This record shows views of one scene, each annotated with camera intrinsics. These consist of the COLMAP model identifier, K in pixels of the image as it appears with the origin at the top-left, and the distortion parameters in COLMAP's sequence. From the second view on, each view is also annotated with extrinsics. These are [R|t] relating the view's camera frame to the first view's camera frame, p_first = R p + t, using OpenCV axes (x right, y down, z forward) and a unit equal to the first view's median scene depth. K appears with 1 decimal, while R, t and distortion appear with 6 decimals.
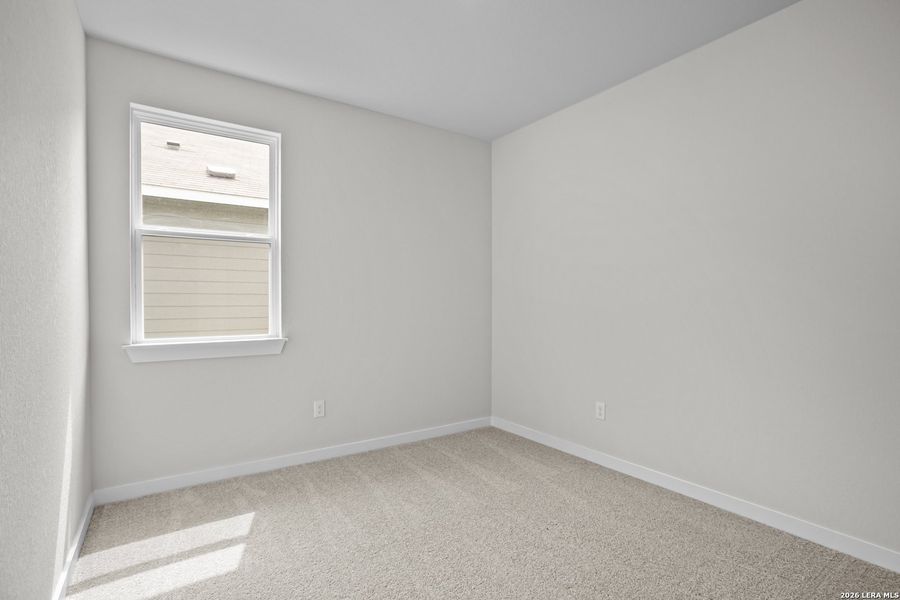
lens RADIAL K [[433.5, 0, 452.1], [0, 433.5, 300.6], [0, 0, 1]] dist [-0.019199, -0.000654]
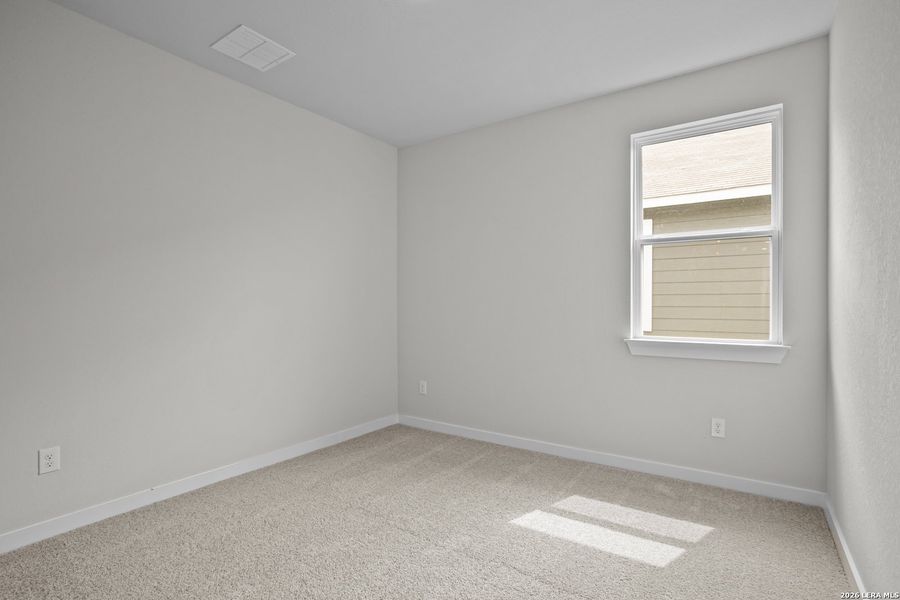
lens RADIAL K [[433.5, 0, 452.1], [0, 433.5, 300.6], [0, 0, 1]] dist [-0.019199, -0.000654]
pose [[0.388078, 0.001079, -0.921626, 0.138594], [-0.001203, 0.999999, 0.000664, -0.001052], [0.921626, 0.000851, 0.388079, 0.089230]]
